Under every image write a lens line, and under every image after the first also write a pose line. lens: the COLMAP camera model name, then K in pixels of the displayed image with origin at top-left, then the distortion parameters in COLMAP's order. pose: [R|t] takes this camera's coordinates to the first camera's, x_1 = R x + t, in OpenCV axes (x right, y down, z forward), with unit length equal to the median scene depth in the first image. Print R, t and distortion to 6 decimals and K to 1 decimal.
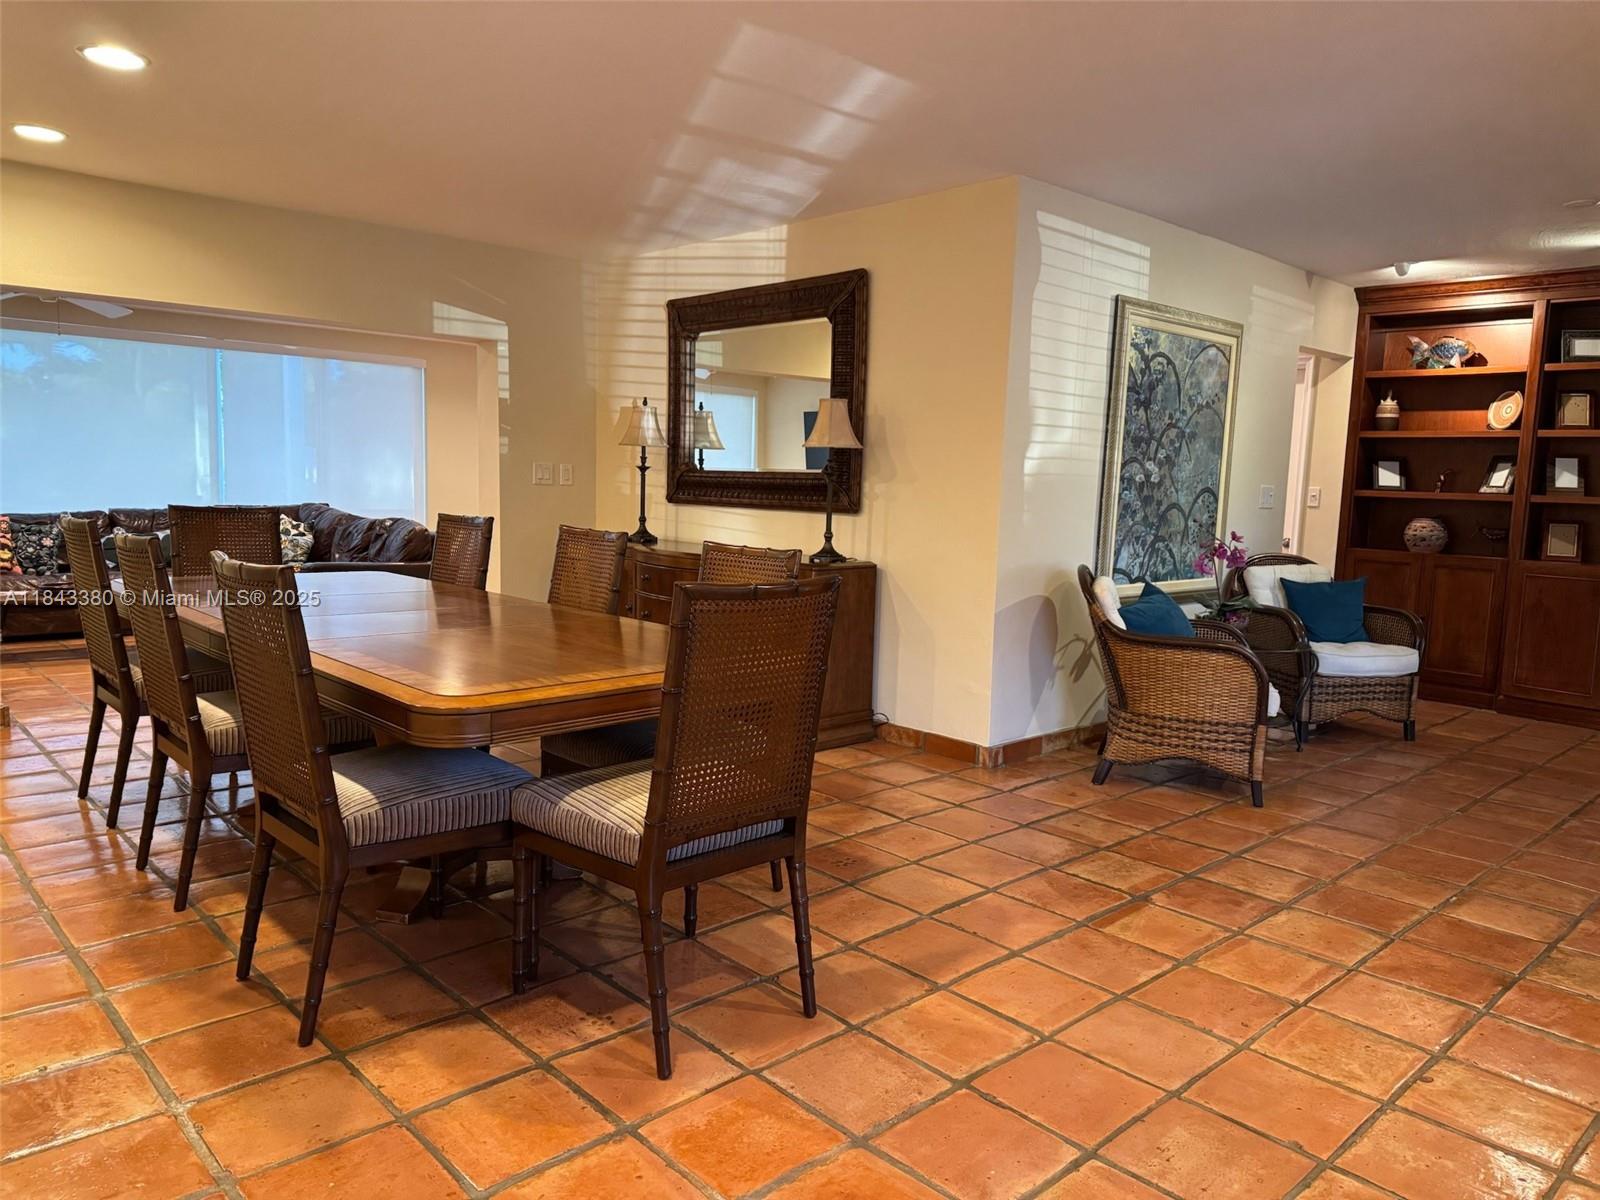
lens RADIAL K [[1110.7, 0, 795.9], [0, 1110.7, 605.3], [0, 0, 1]] dist [-0.003321, -0.004050]
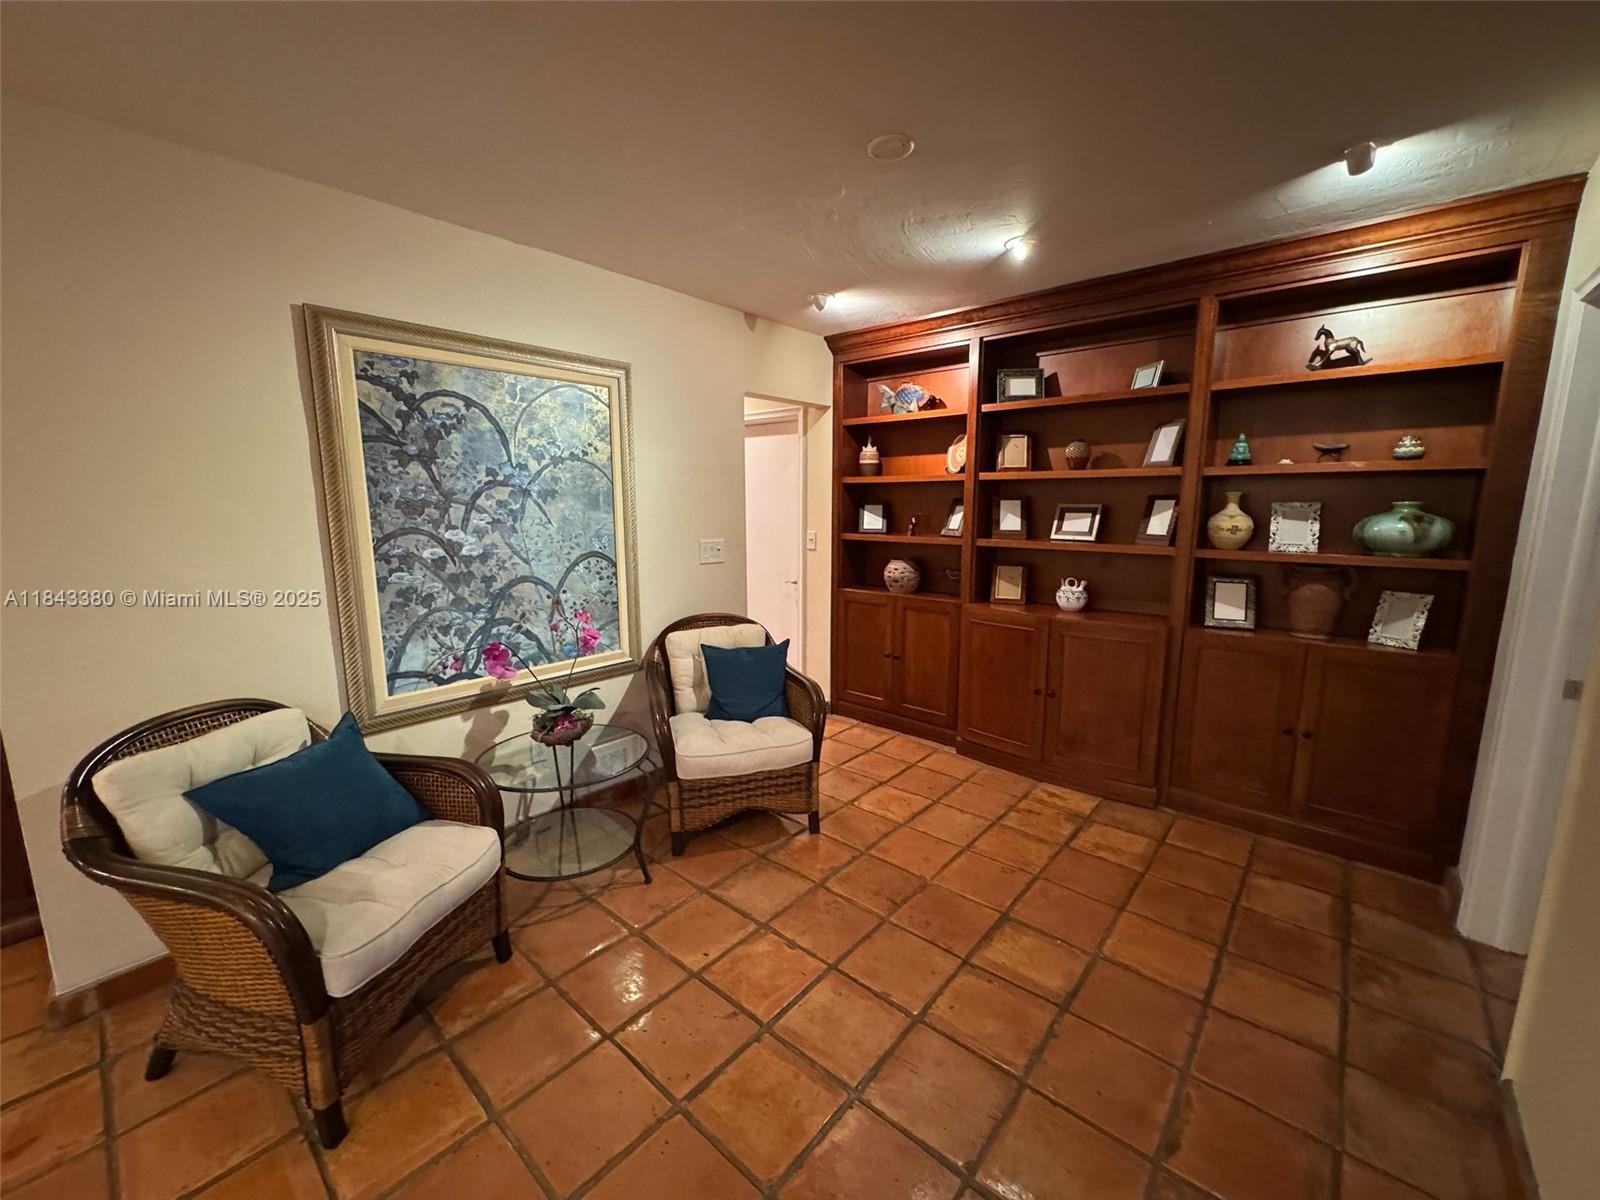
lens RADIAL K [[635.9, 0, 807.2], [0, 635.9, 596.5], [0, 0, 1]] dist [0.001834, 0.000114]
pose [[0.992471, -0.049846, 0.111879, 0.479528], [0.045938, 0.998250, 0.037249, -0.081696], [-0.113540, -0.031829, 0.993023, 0.482156]]
